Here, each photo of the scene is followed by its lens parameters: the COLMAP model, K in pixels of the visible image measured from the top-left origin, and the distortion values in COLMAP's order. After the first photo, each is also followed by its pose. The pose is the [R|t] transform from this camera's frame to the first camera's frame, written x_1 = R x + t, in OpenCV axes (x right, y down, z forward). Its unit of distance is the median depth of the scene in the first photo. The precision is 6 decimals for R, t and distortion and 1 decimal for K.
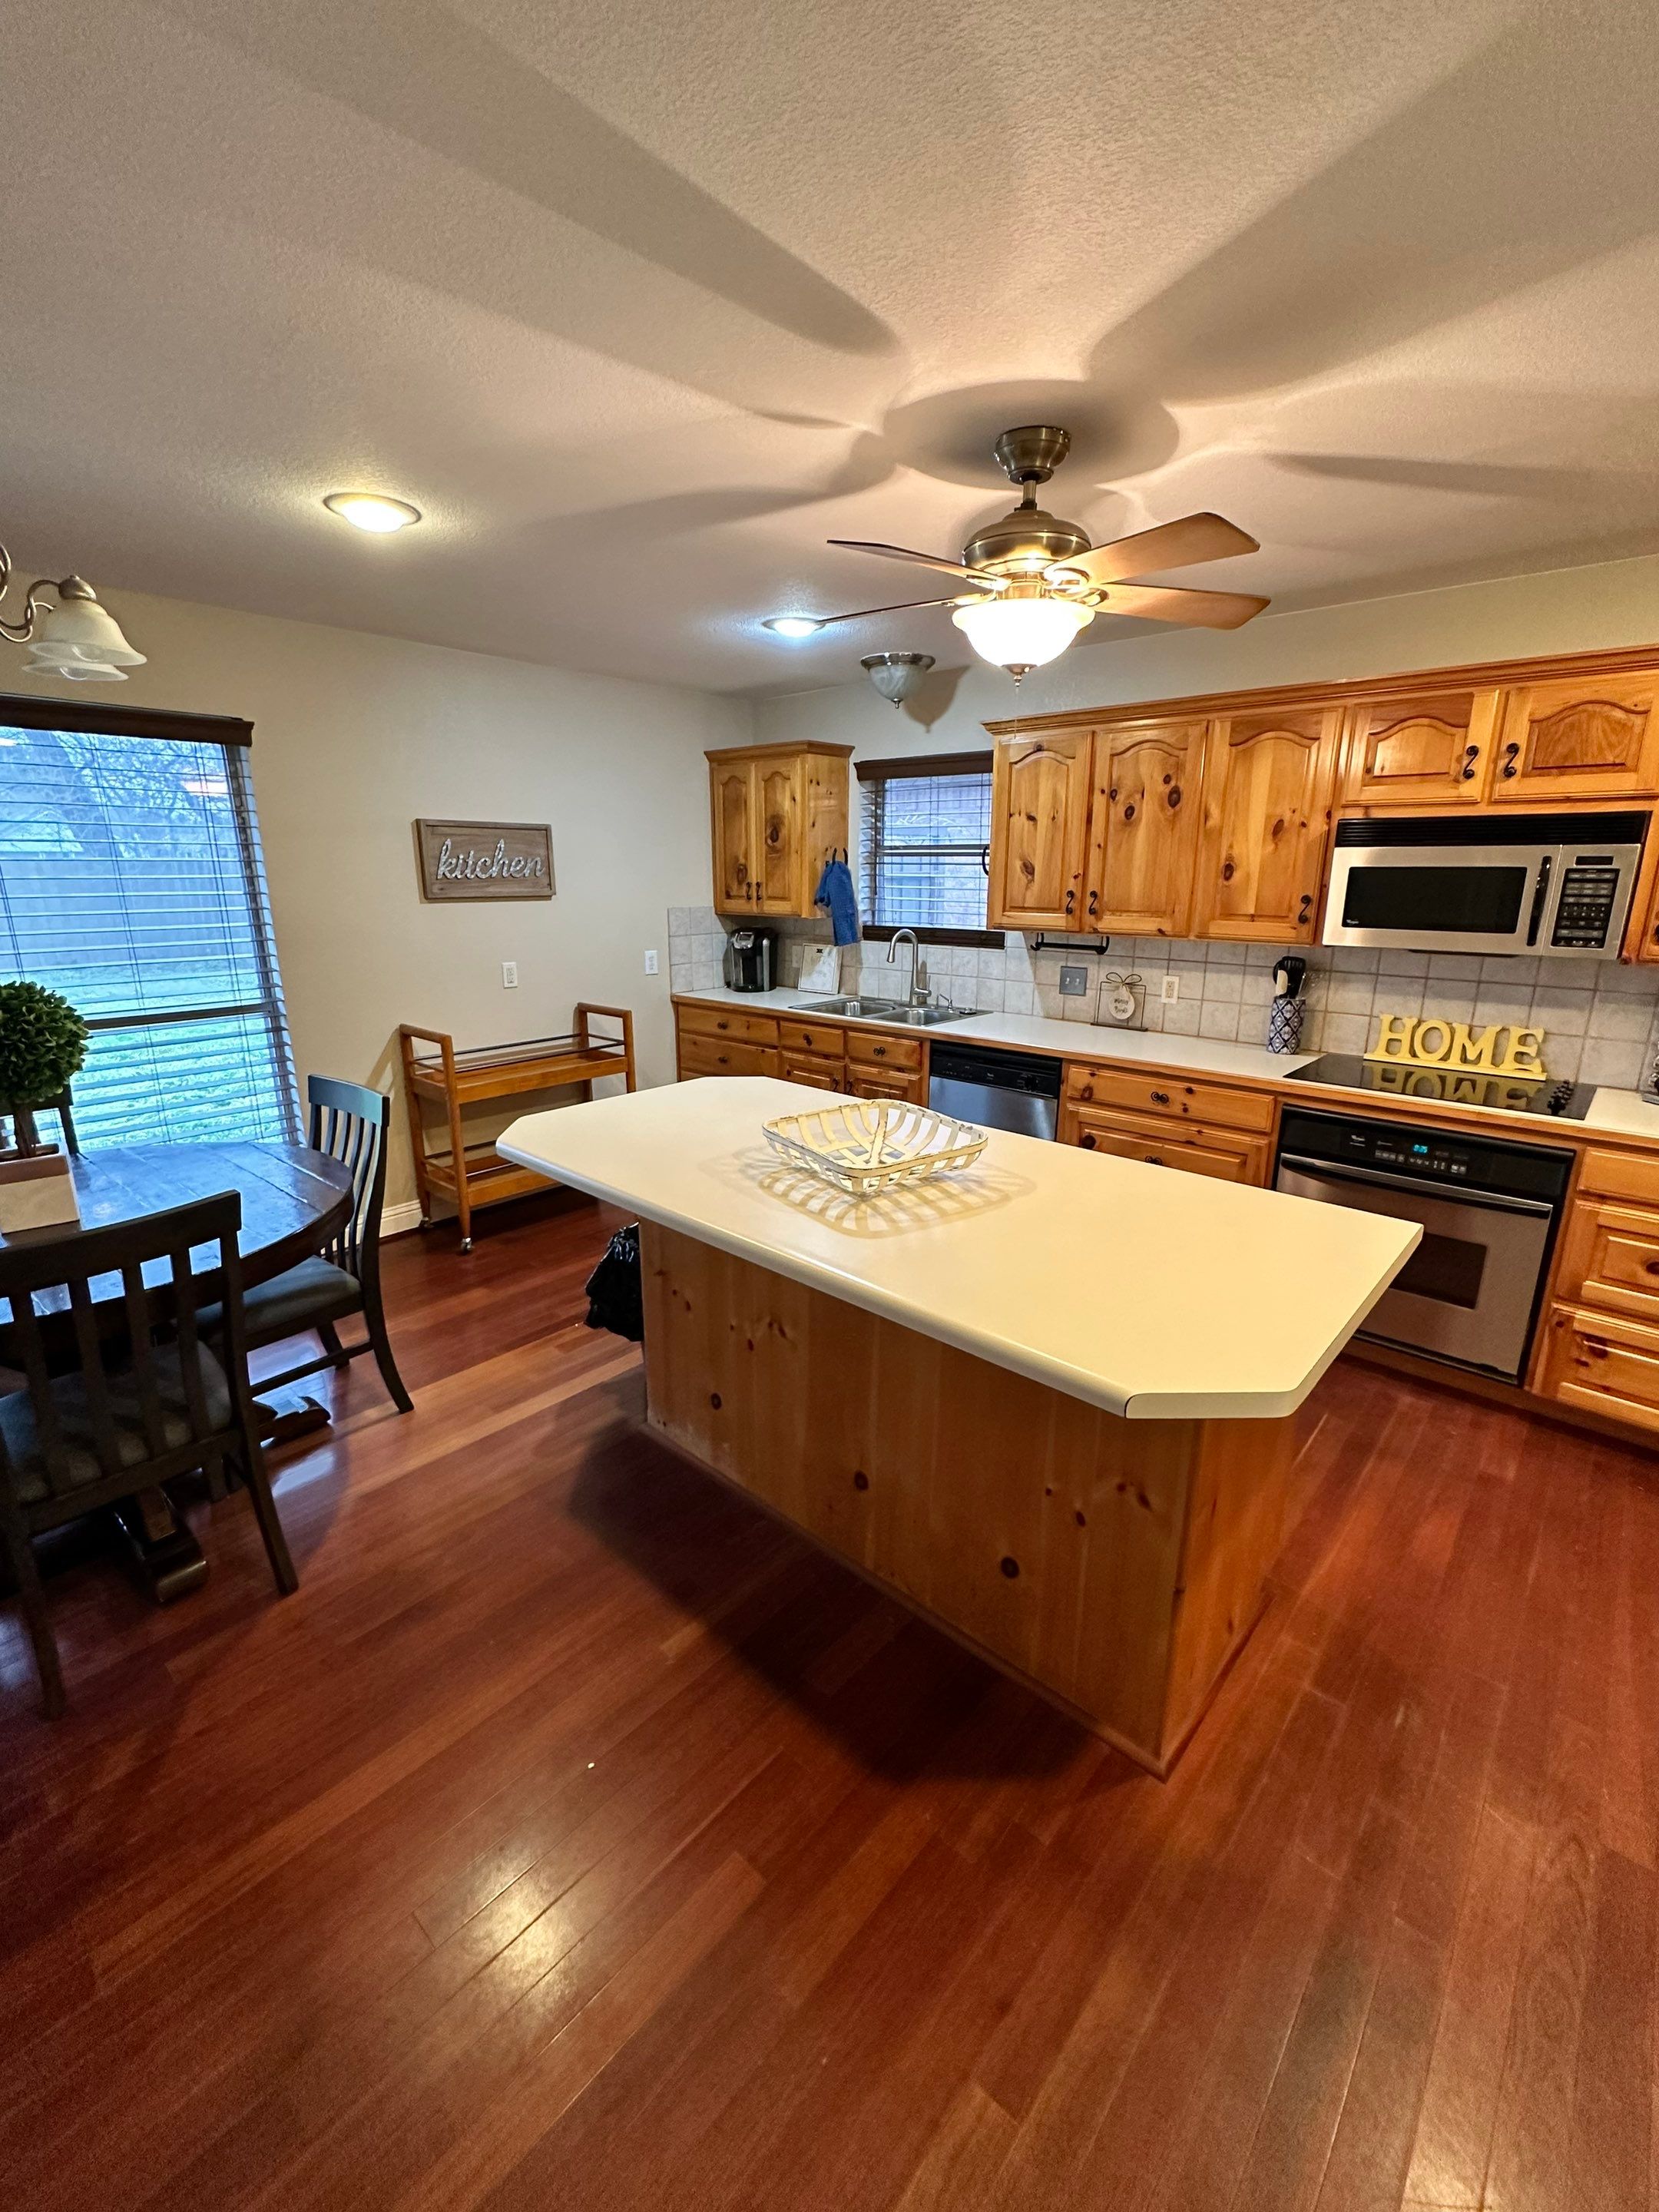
lens RADIAL K [[916.3, 0, 834.8], [0, 916.3, 1104.7], [0, 0, 1]] dist [-0.005835, 0.000220]
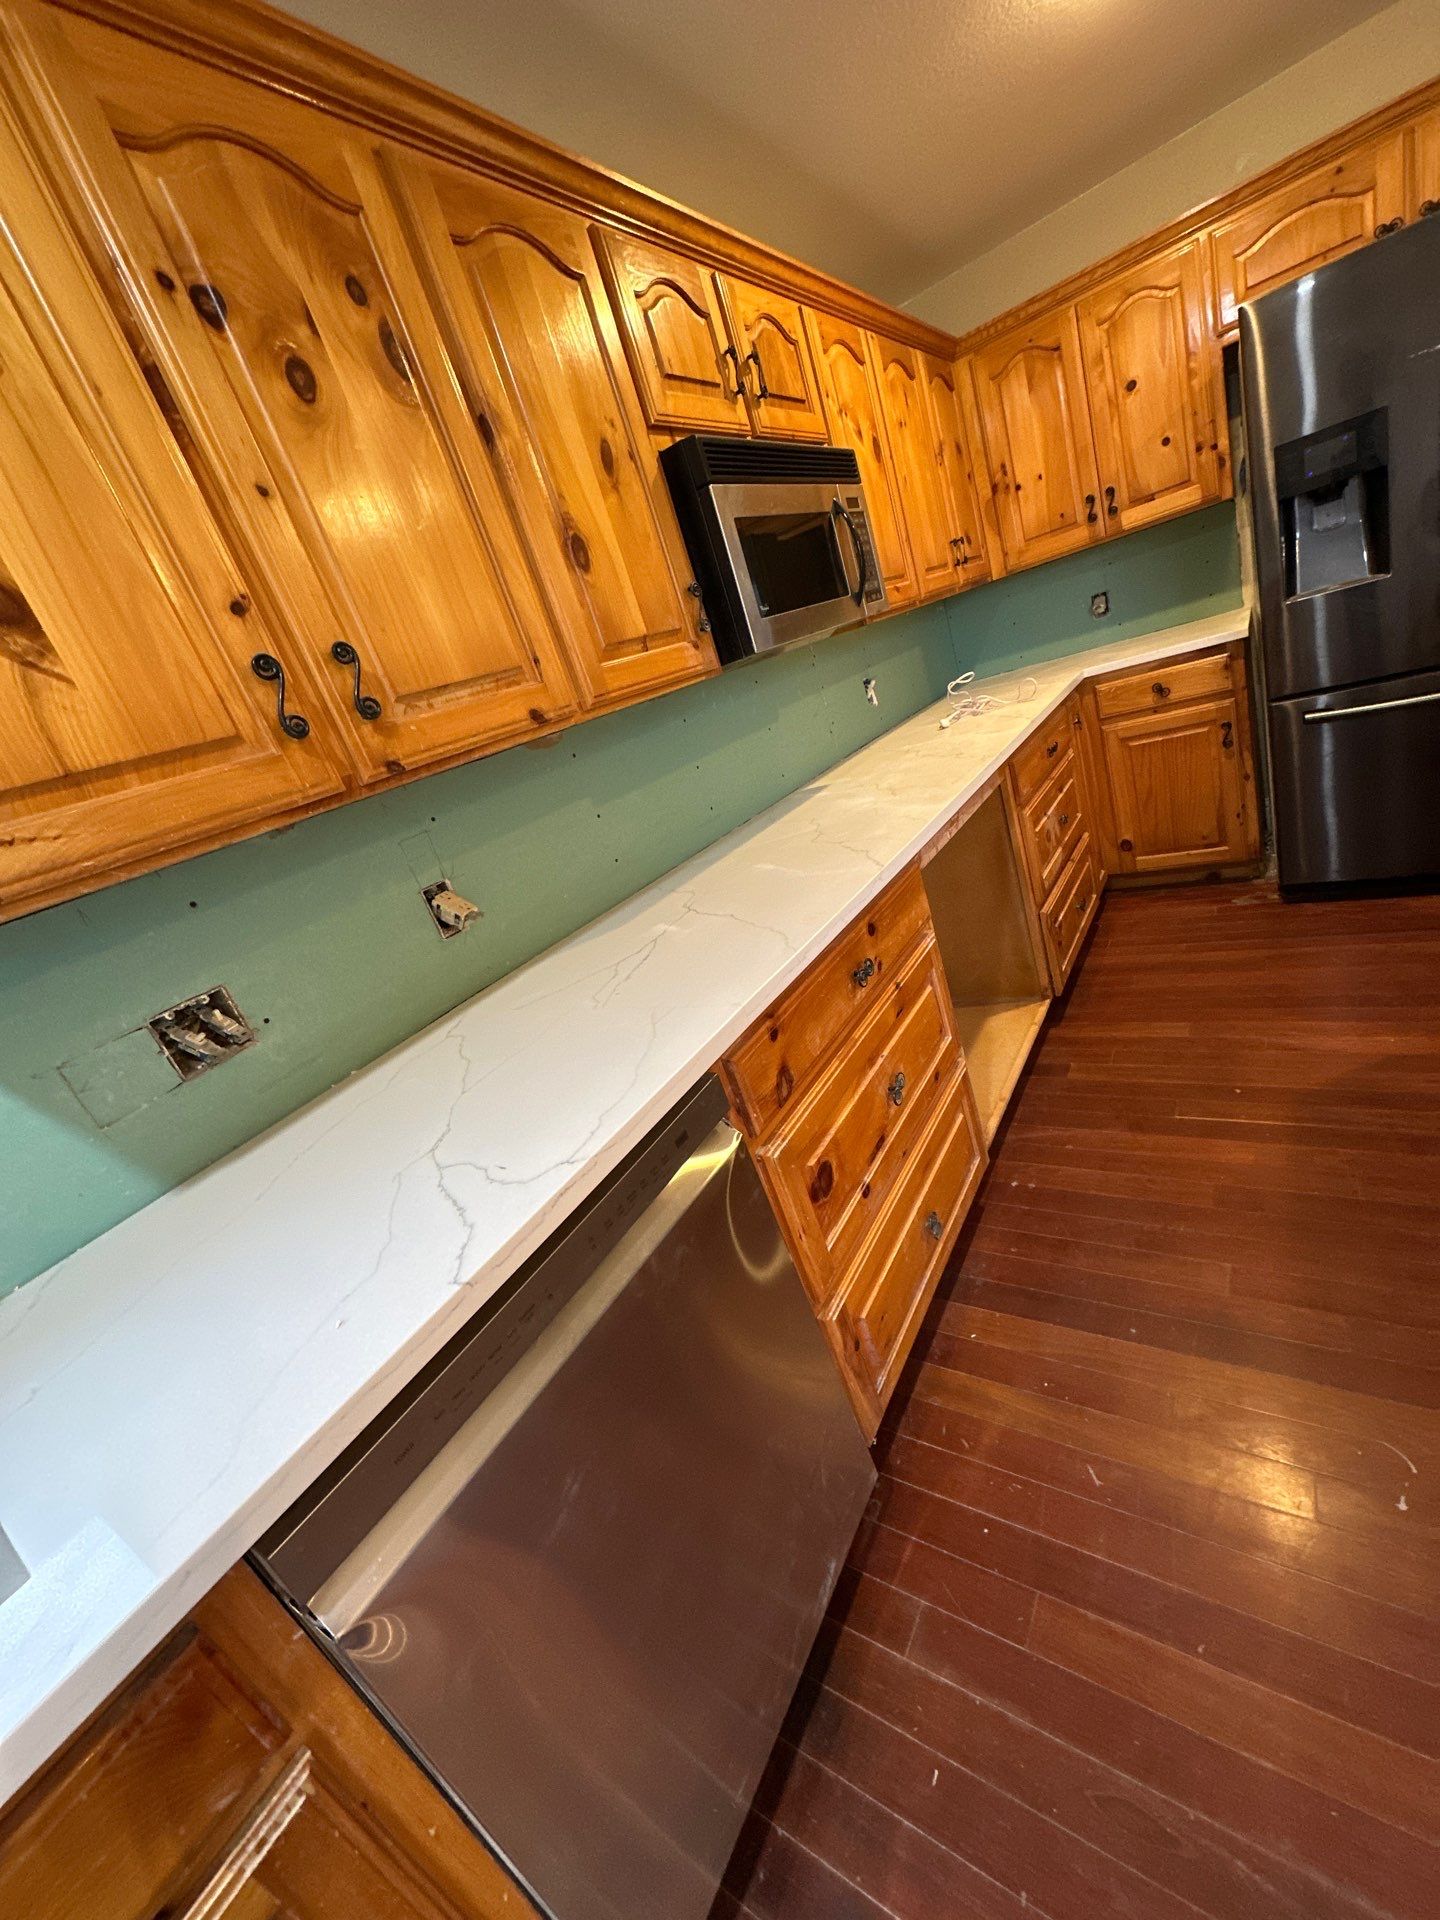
lens RADIAL K [[761.1, 0, 720.1], [0, 761.1, 963.9], [0, 0, 1]] dist [-0.002648, -0.001030]
pose [[-0.138217, -0.309772, 0.940711, -0.006642], [0.535991, 0.775318, 0.334060, -0.189669], [-0.832832, 0.550385, 0.058873, 1.065272]]
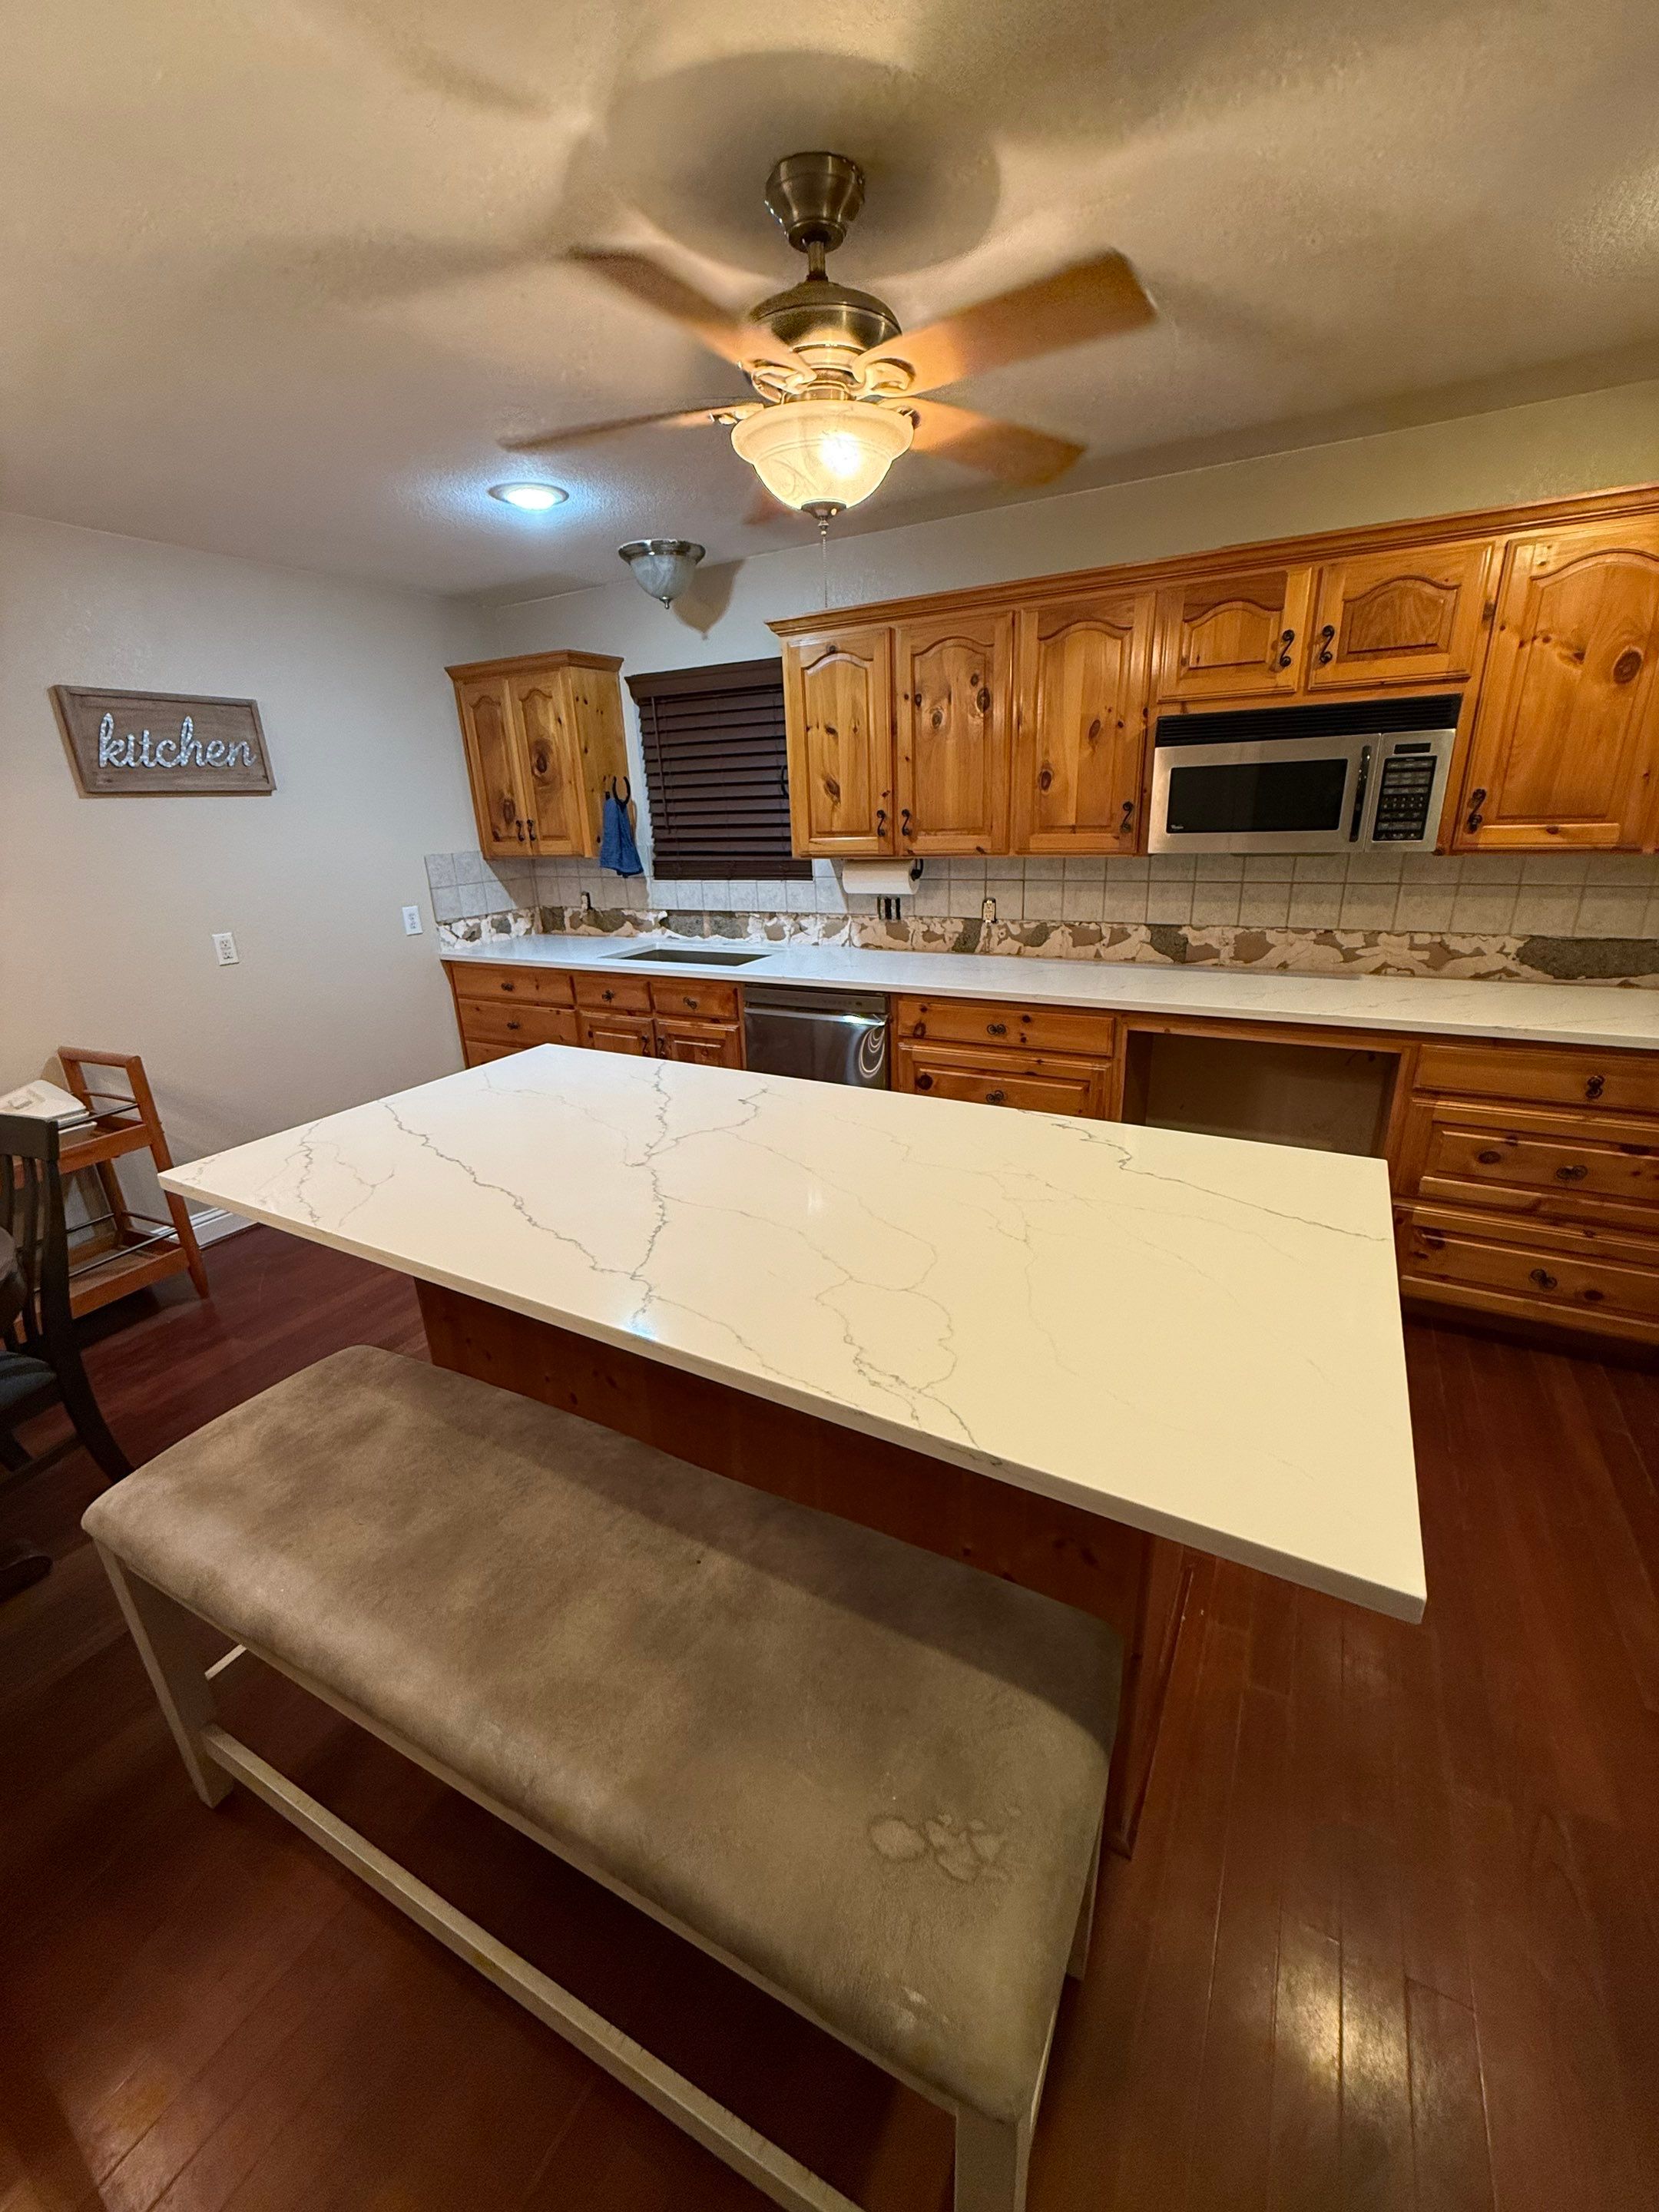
lens RADIAL K [[876.8, 0, 827.4], [0, 876.8, 1102.2], [0, 0, 1]] dist [-0.002648, -0.001030]
pose [[0.974684, -0.110934, 0.194125, 0.003275], [0.096148, 0.991814, 0.084031, -0.026390], [-0.201858, -0.063239, 0.977371, 0.155039]]
